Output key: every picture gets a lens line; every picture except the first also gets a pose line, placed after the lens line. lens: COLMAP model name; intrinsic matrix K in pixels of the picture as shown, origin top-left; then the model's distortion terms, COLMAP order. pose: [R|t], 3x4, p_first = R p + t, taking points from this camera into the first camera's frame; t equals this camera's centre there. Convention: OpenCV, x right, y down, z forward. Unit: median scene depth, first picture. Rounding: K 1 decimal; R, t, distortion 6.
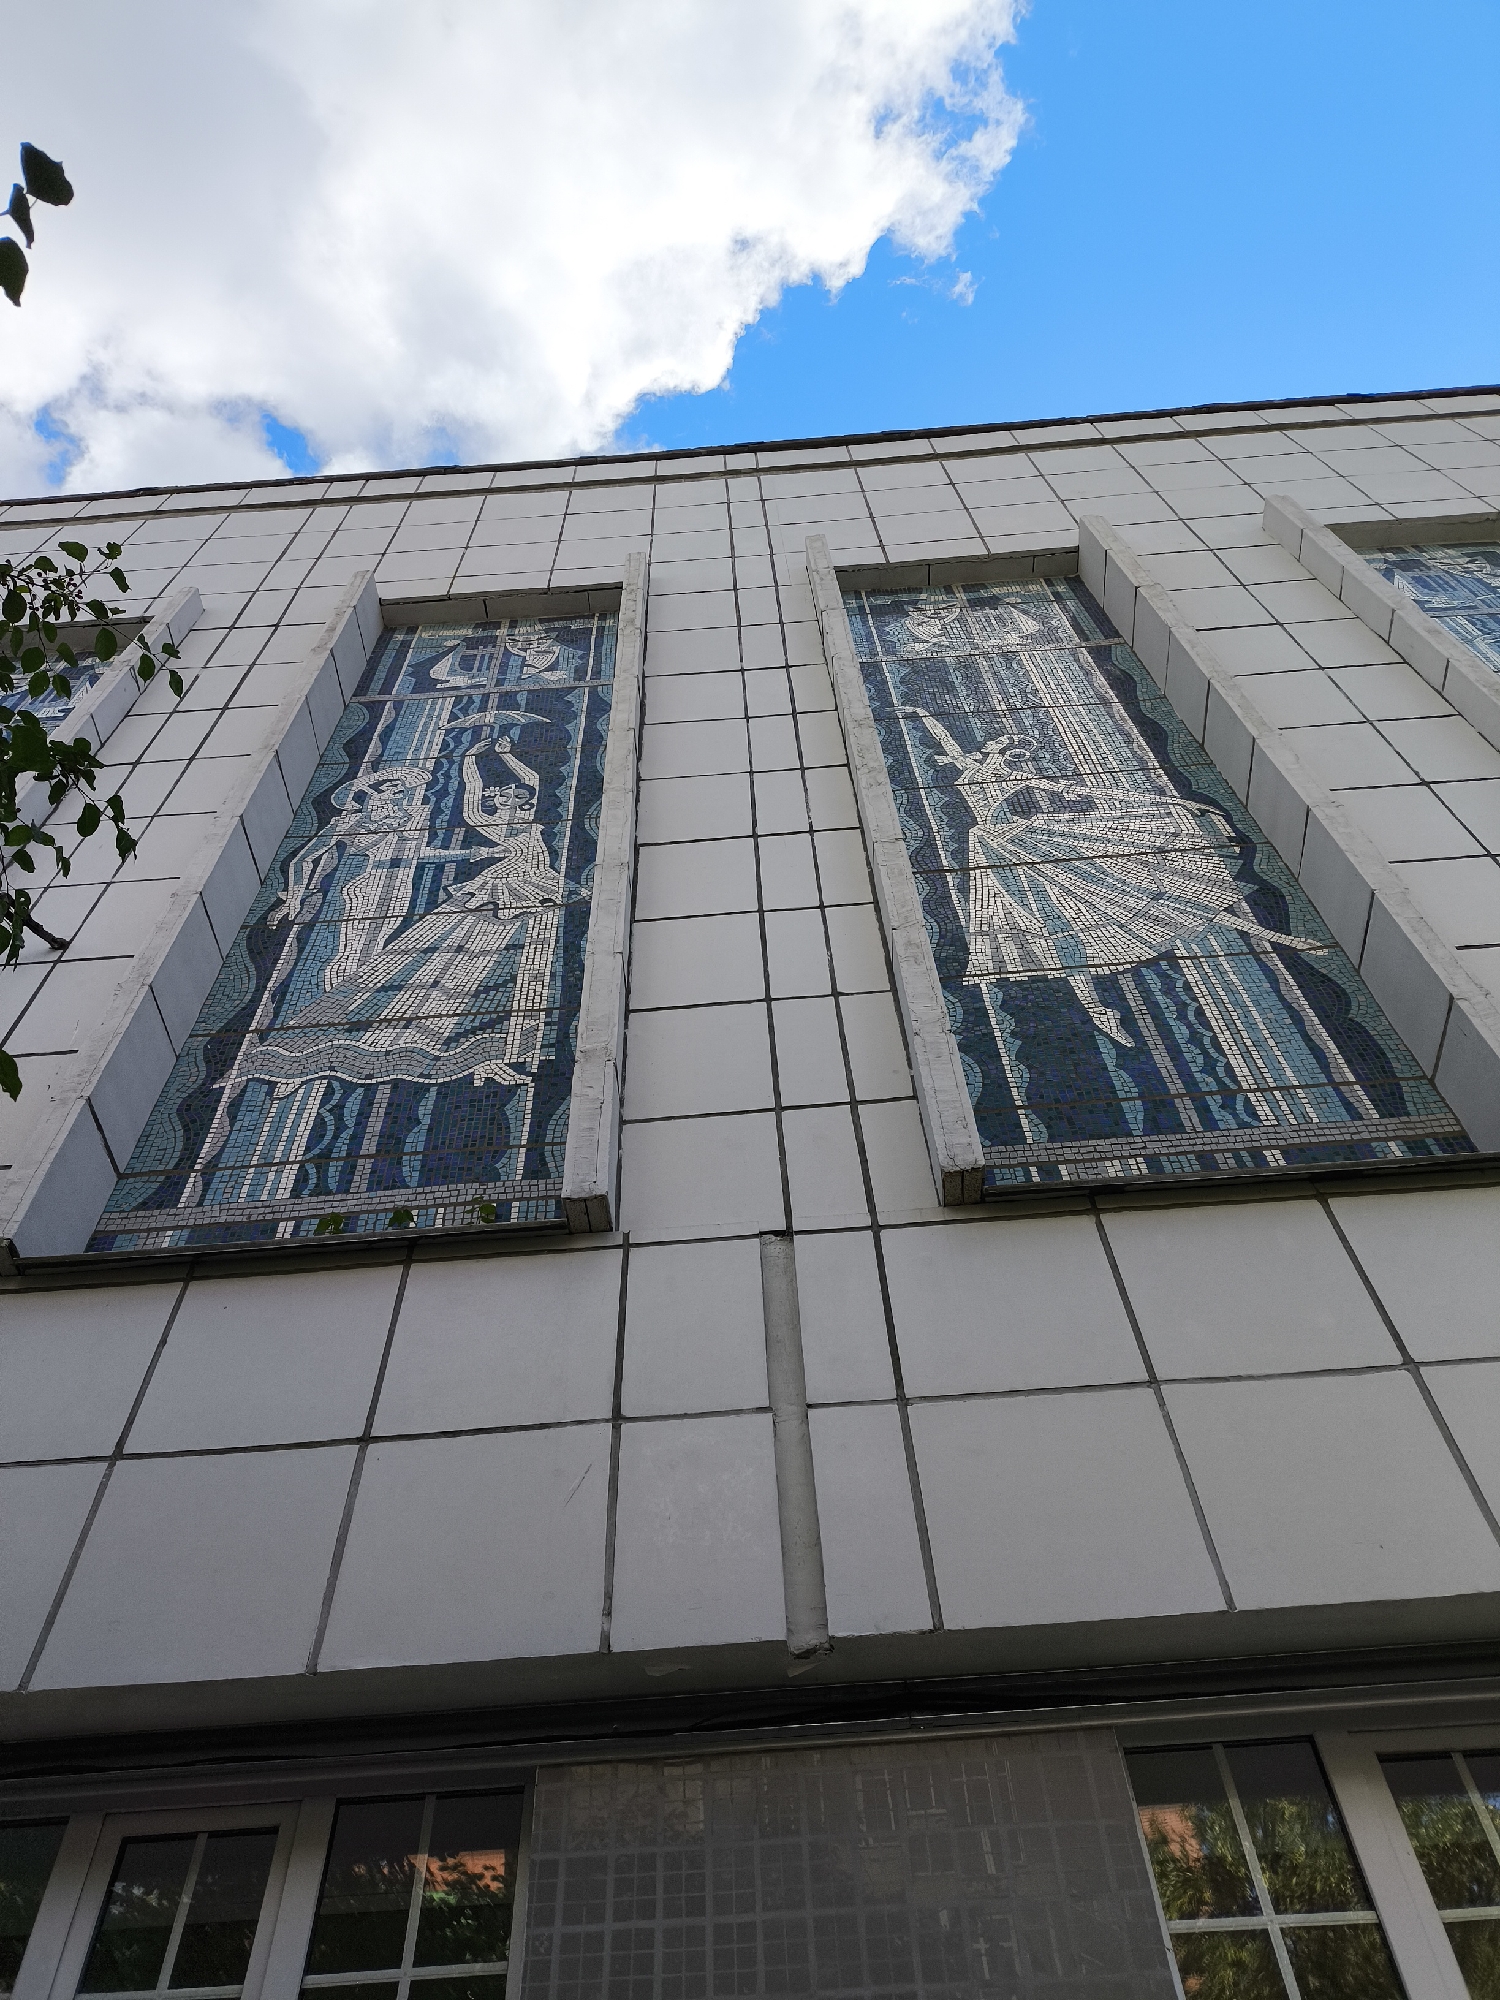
lens RADIAL K [[1634.4, 0, 749.8], [0, 1634.4, 1117.2], [0, 0, 1]] dist [-0.053035, -0.001849]
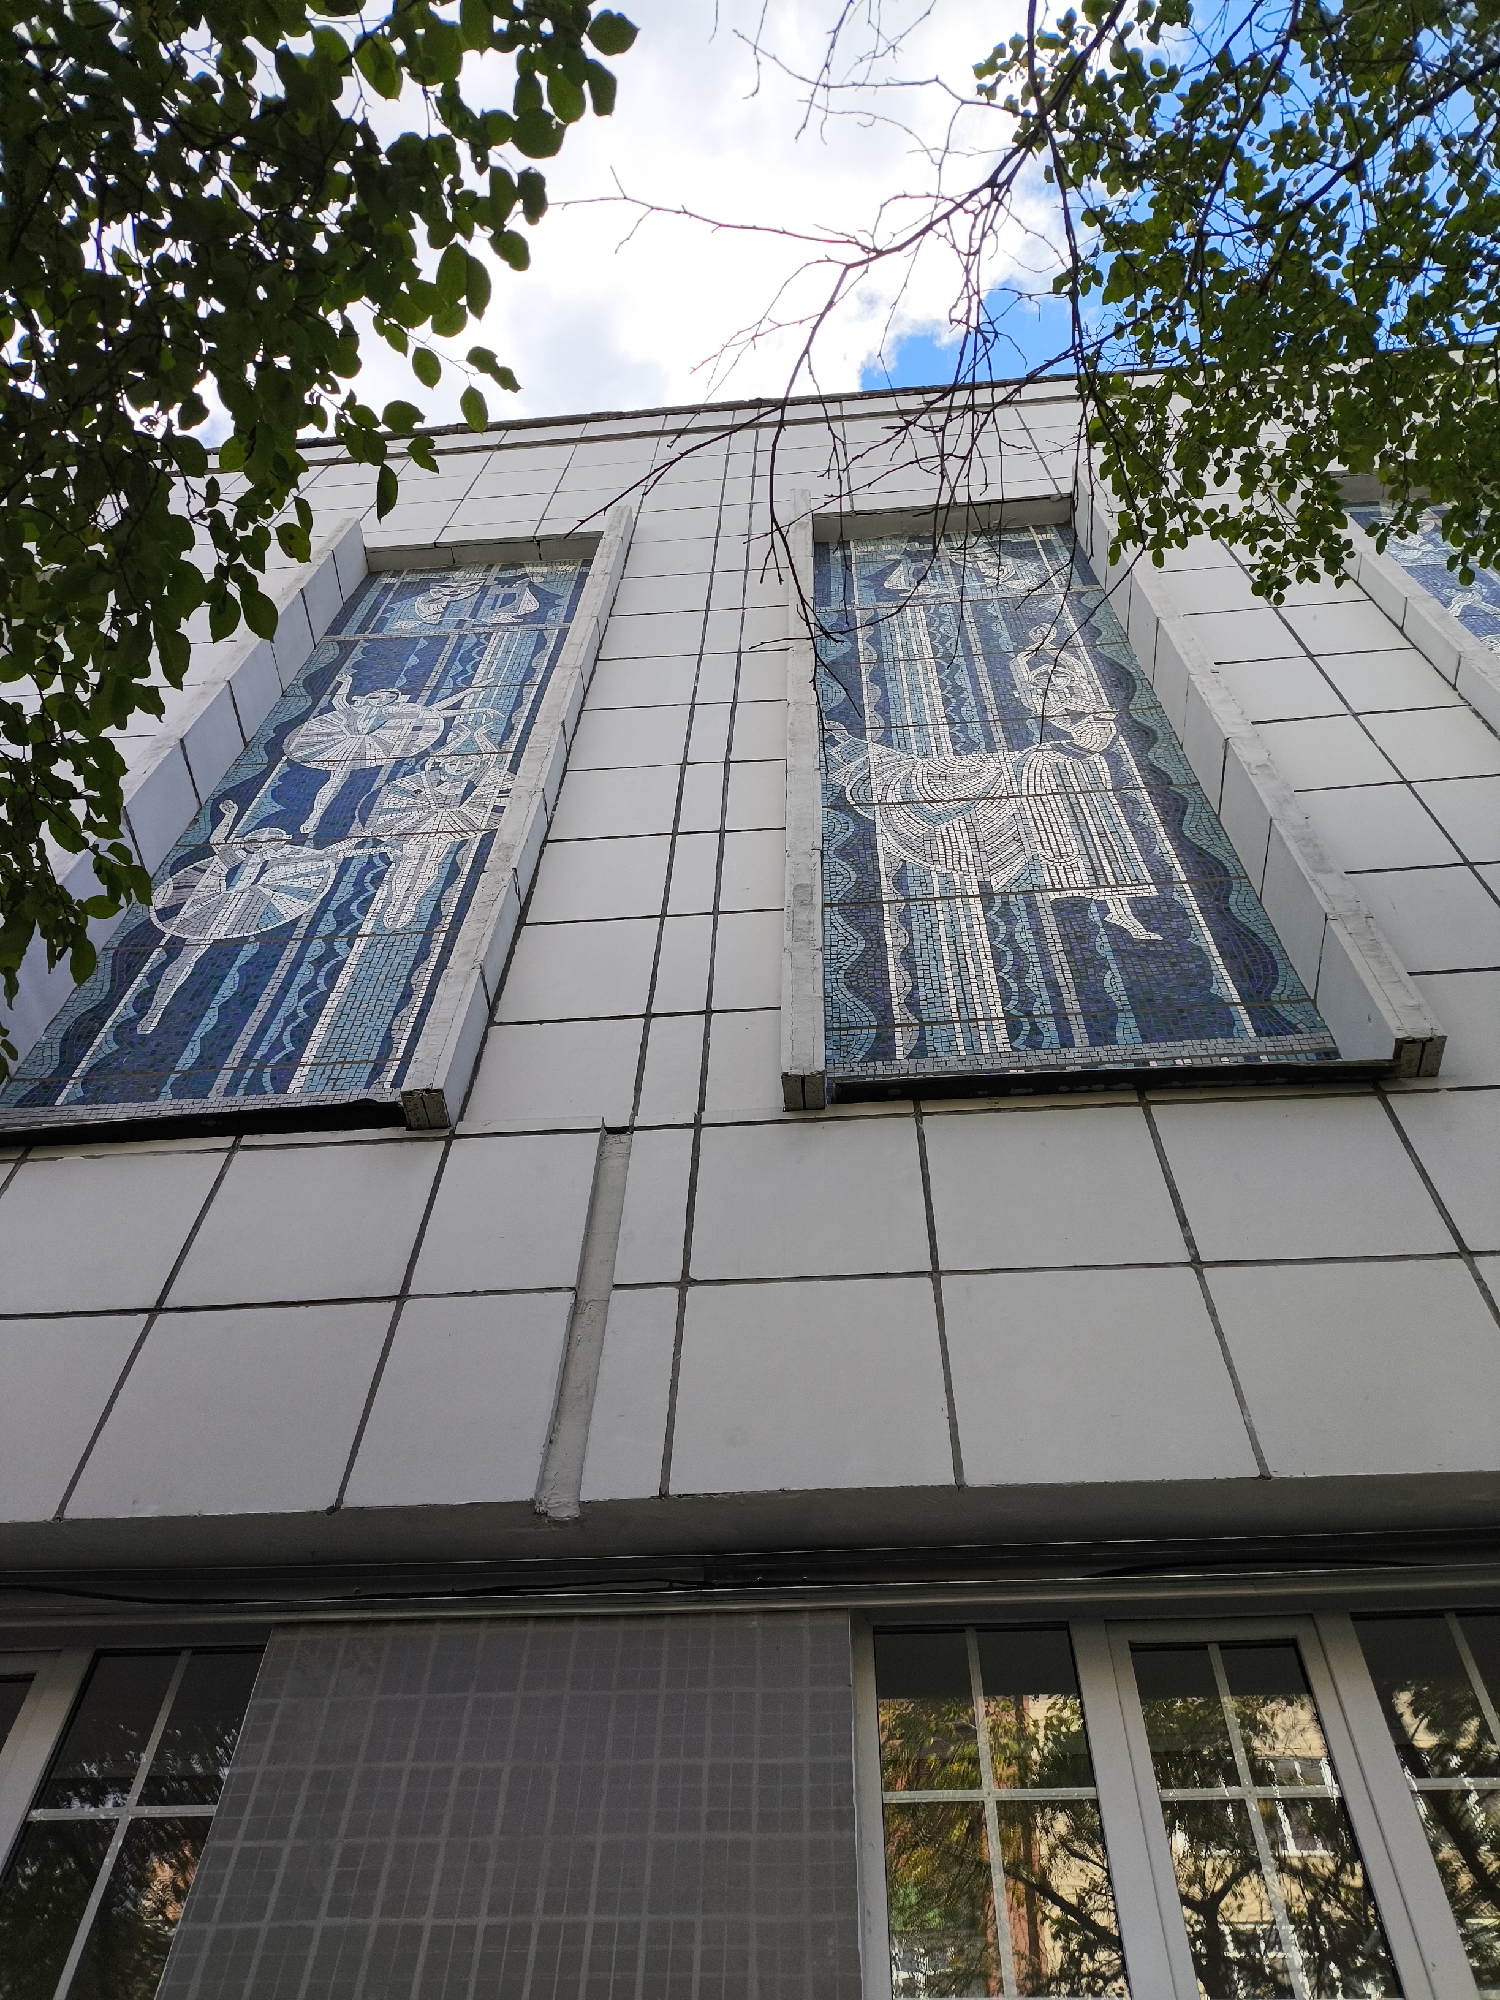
lens RADIAL K [[1481.6, 0, 750.0], [0, 1481.6, 1000.0], [0, 0, 1]] dist [-0.001723, 0.000054]
pose [[0.998366, 0.020871, -0.053191, 0.158940], [-0.021227, 0.999756, -0.006132, -0.012220], [0.053050, 0.007251, 0.998566, 0.000476]]
